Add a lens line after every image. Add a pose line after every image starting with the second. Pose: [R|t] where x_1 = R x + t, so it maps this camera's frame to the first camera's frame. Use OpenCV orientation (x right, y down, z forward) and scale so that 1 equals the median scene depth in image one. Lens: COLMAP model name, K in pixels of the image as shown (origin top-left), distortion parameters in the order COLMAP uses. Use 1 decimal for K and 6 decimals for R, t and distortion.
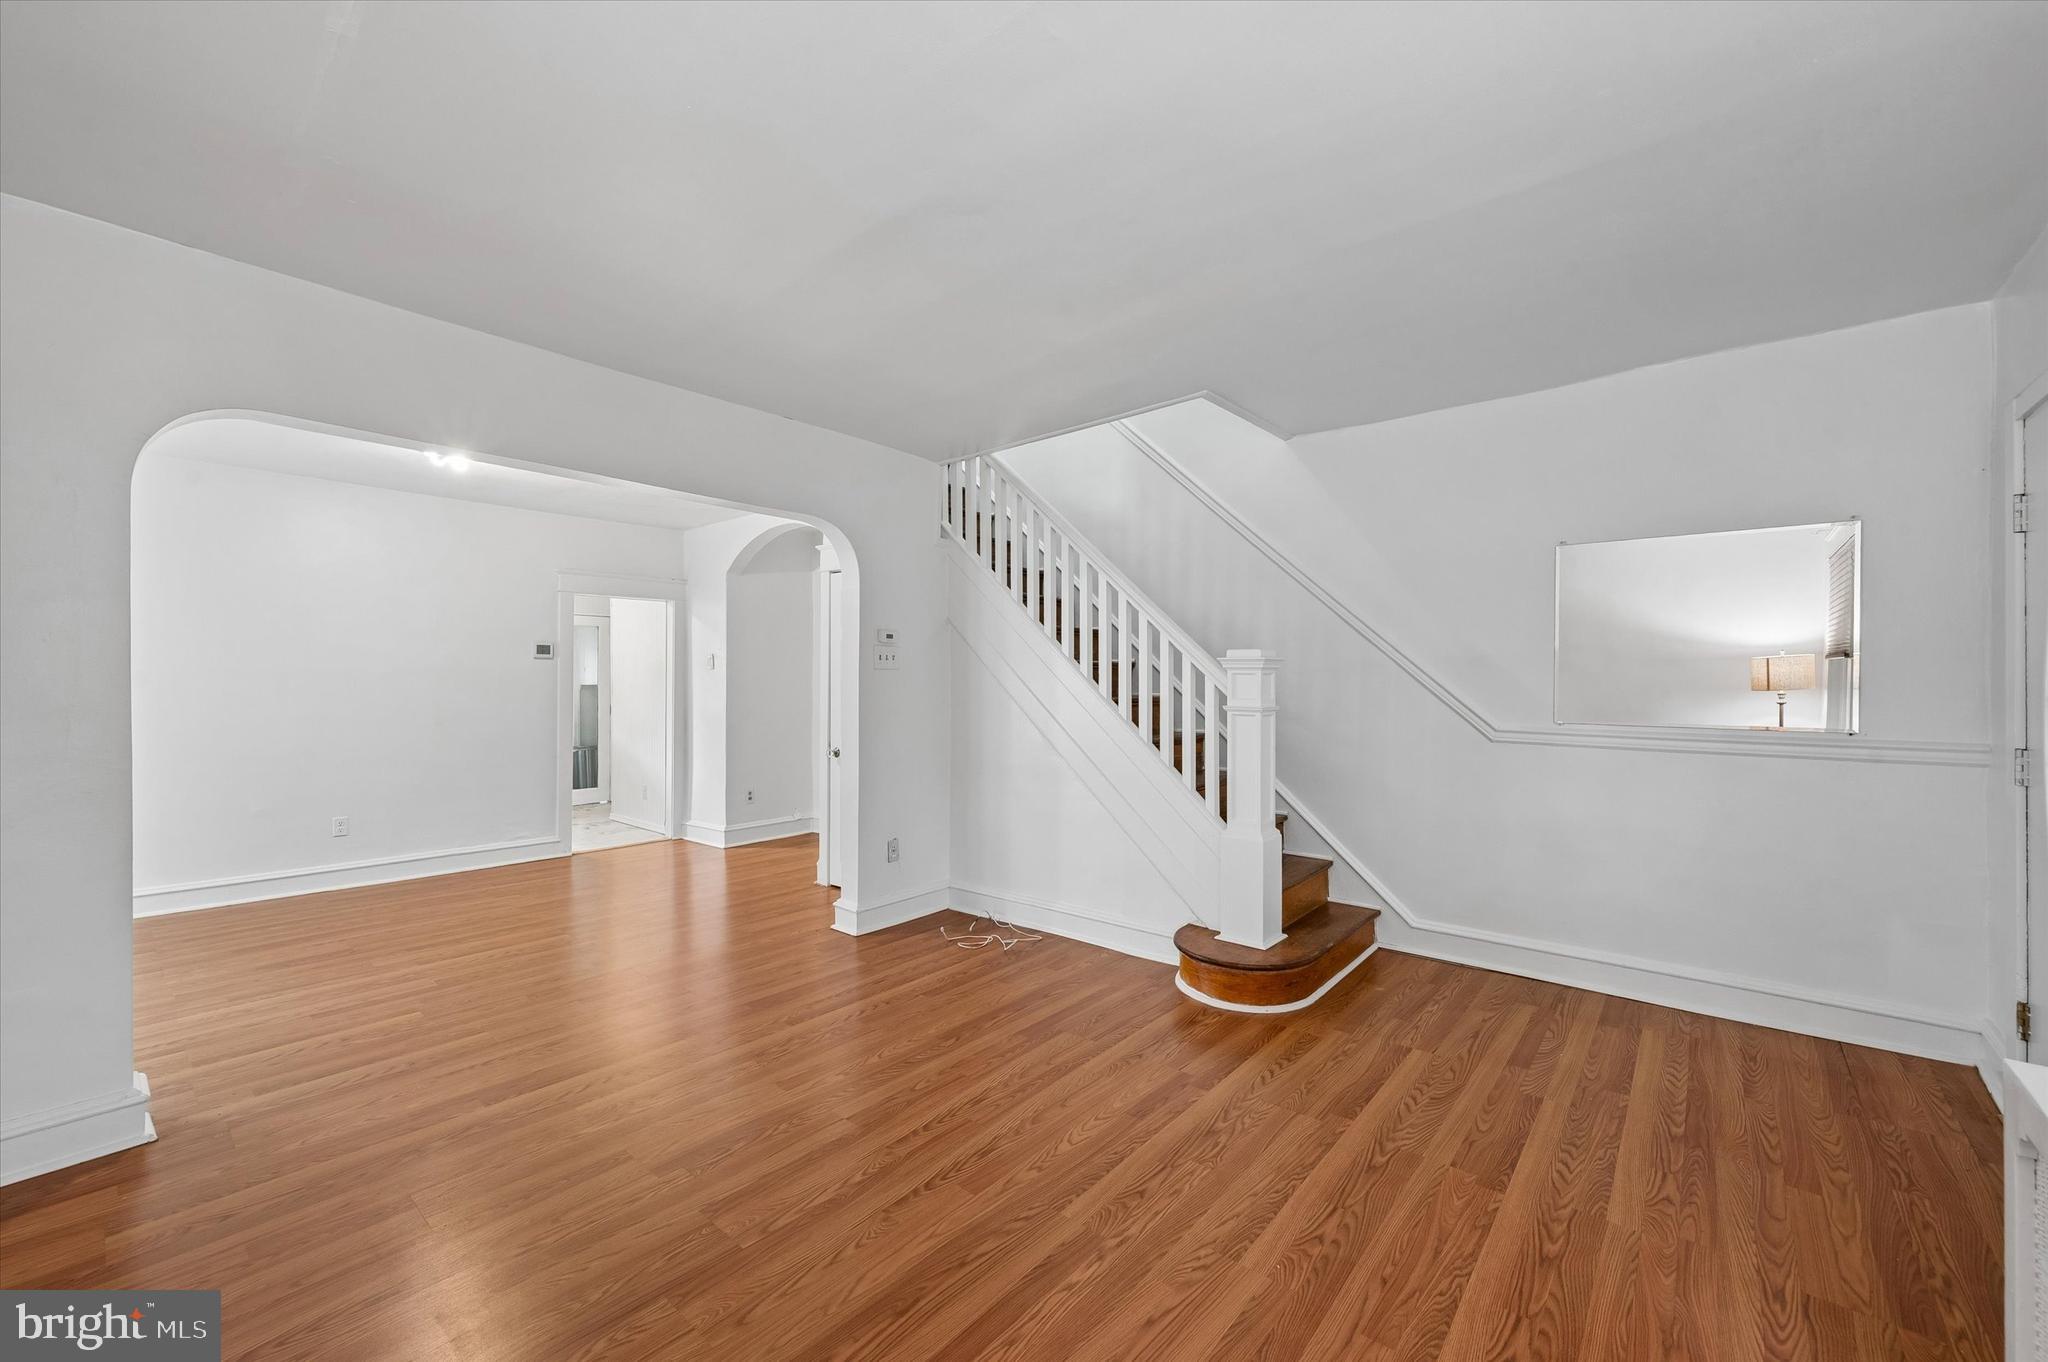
lens RADIAL K [[809.5, 0, 1020.4], [0, 809.5, 682.0], [0, 0, 1]] dist [0.000344, 0.002116]
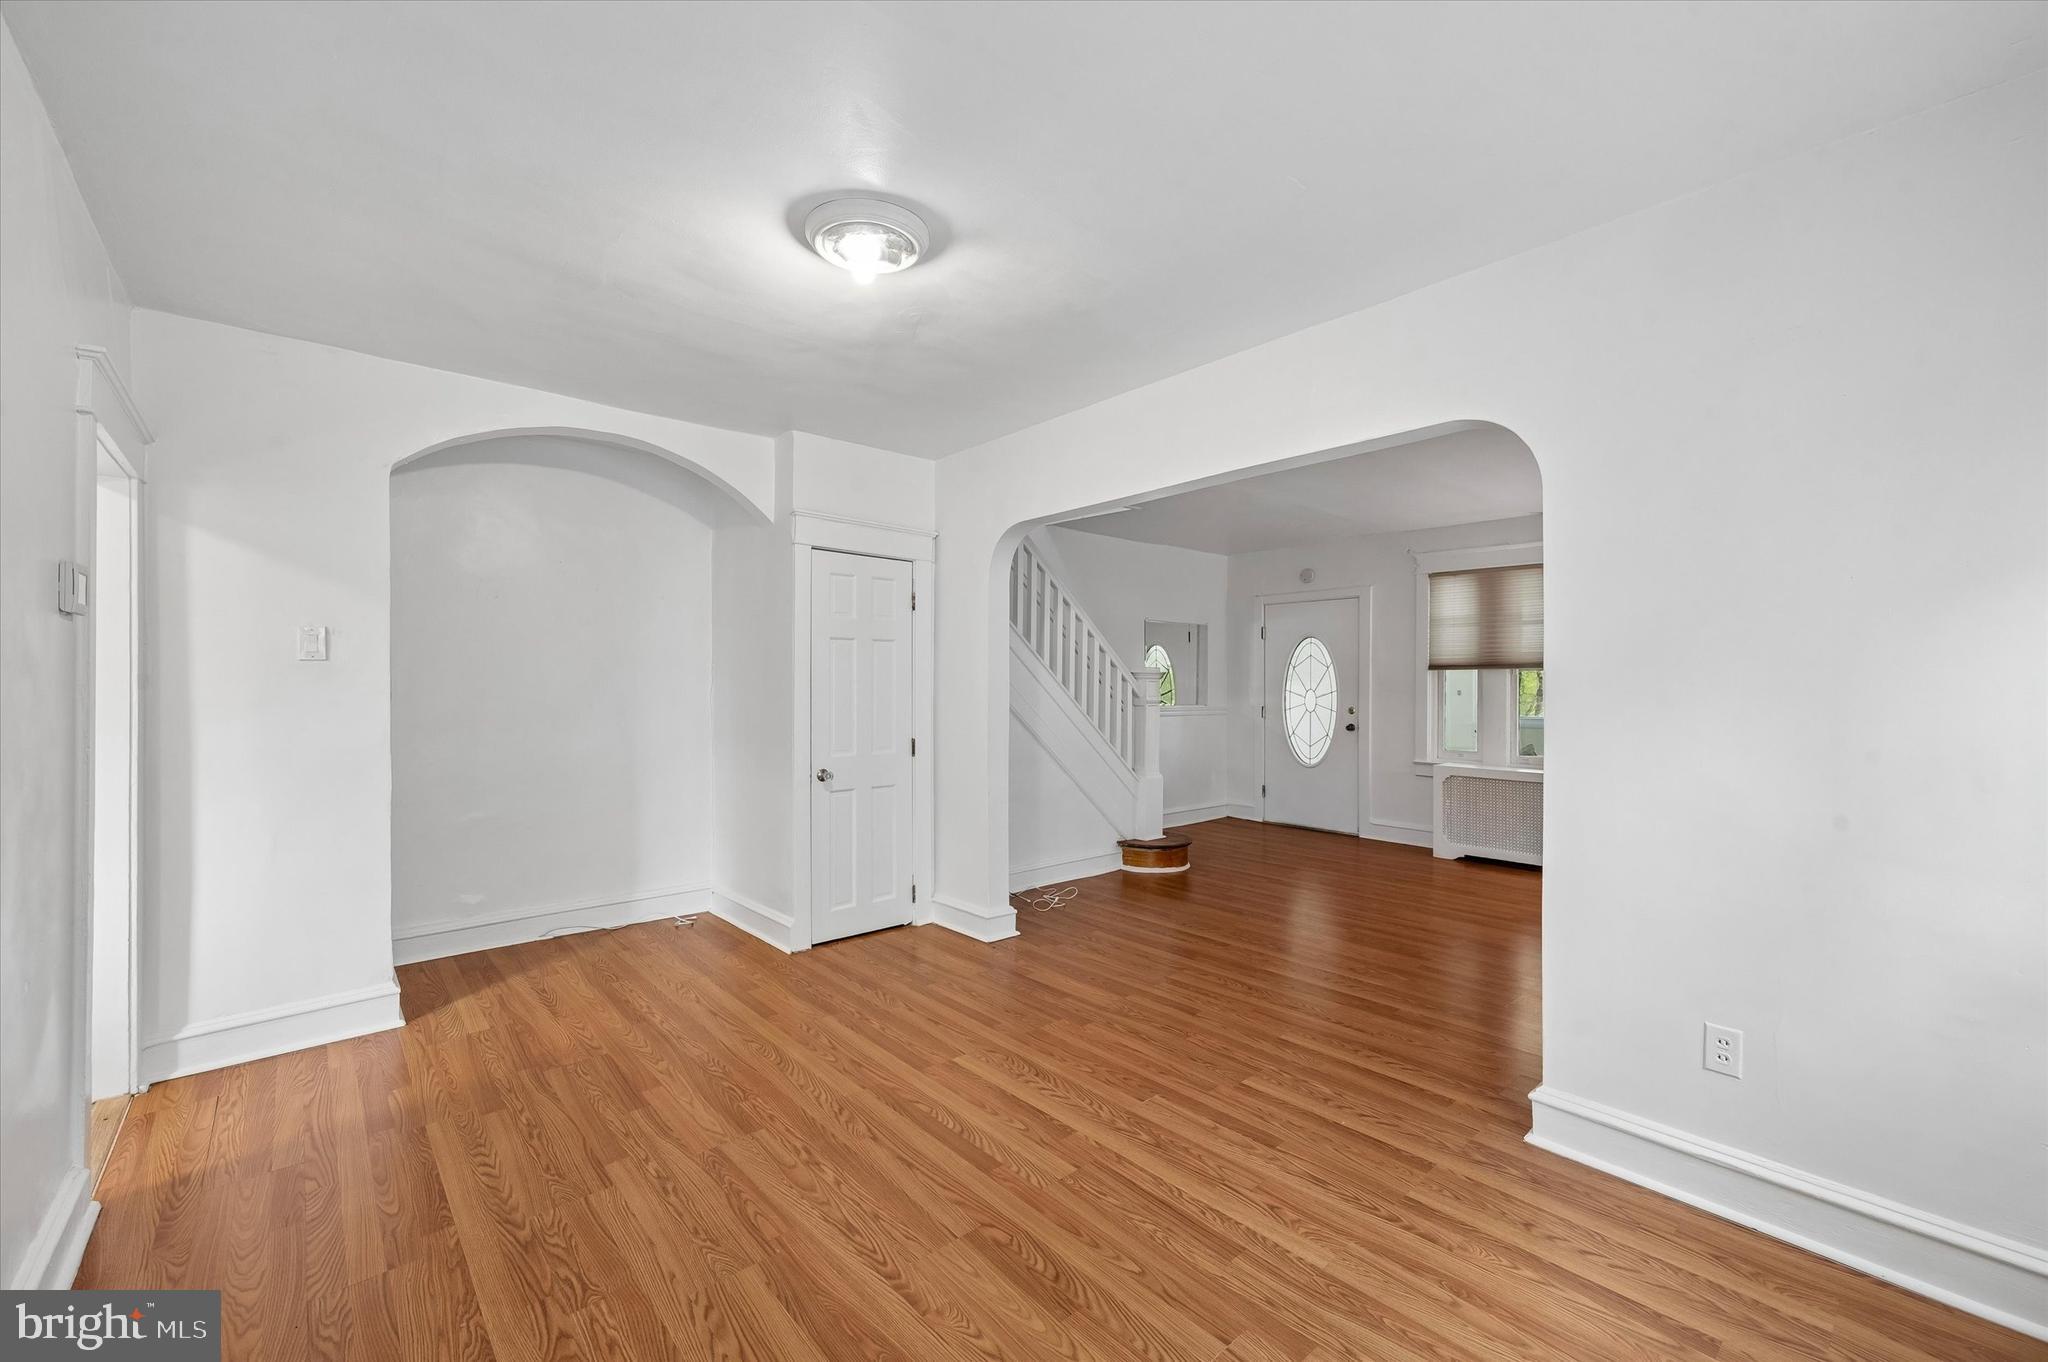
lens RADIAL K [[833.9, 0, 1028.5], [0, 833.9, 691.0], [0, 0, 1]] dist [0.006257, -0.000869]
pose [[0.135190, -0.005769, 0.990803, -1.630005], [0.001883, 0.999983, 0.005565, -0.000641], [-0.990818, 0.001113, 0.135199, 1.108587]]
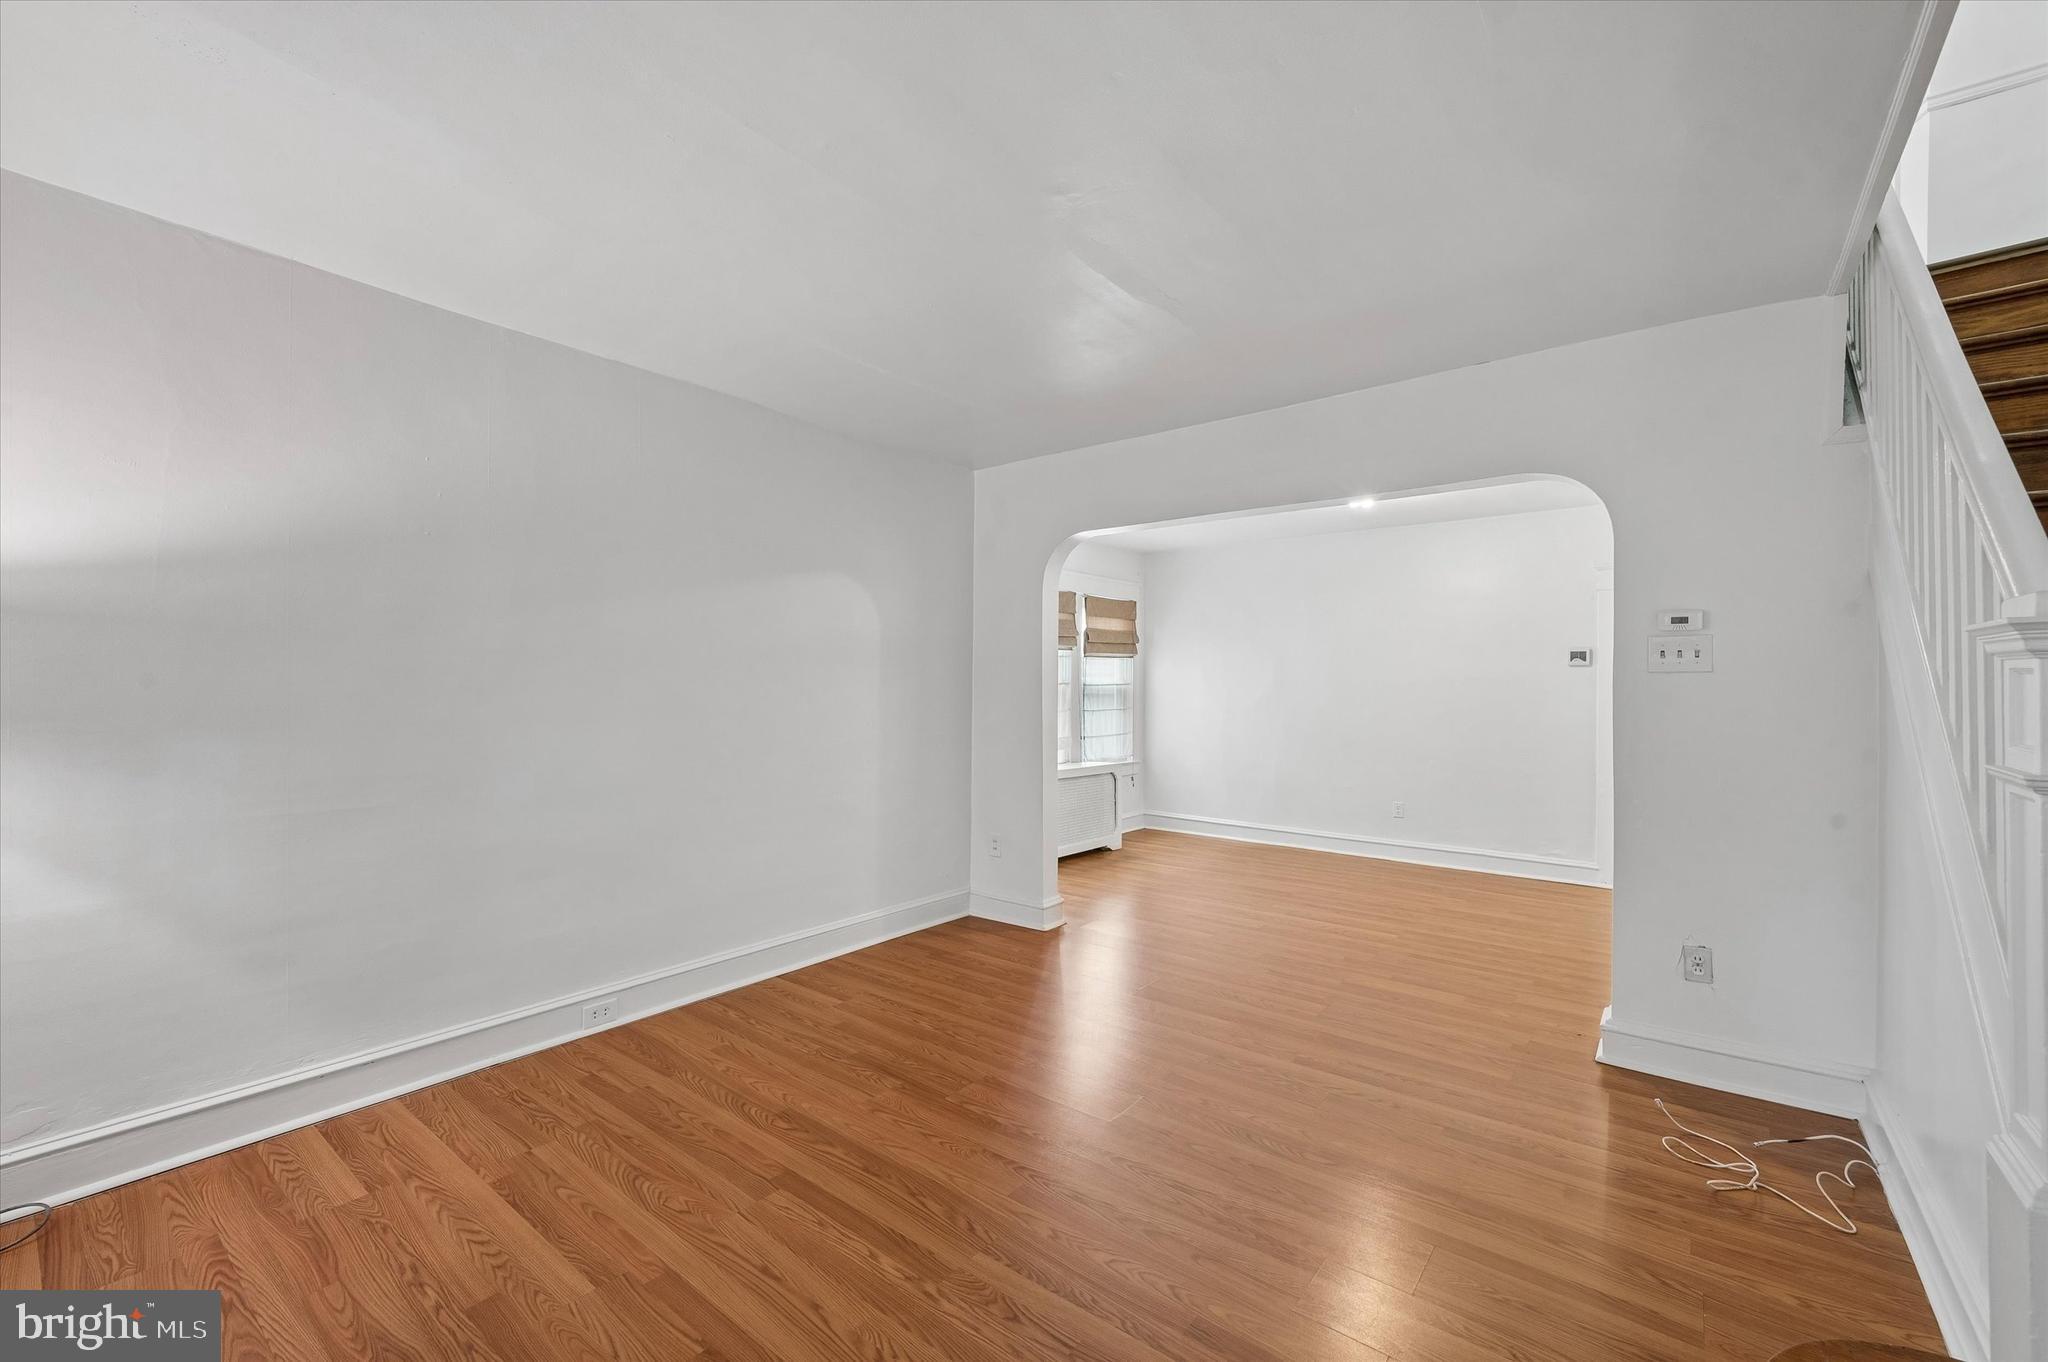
lens RADIAL K [[847.7, 0, 1015.2], [0, 847.7, 660.5], [0, 0, 1]] dist [0.009416, -0.000810]
pose [[0.028098, -0.030864, -0.999129, 0.669679], [-0.003910, 0.999512, -0.030986, -0.002639], [0.999598, 0.004777, 0.027964, 0.635905]]
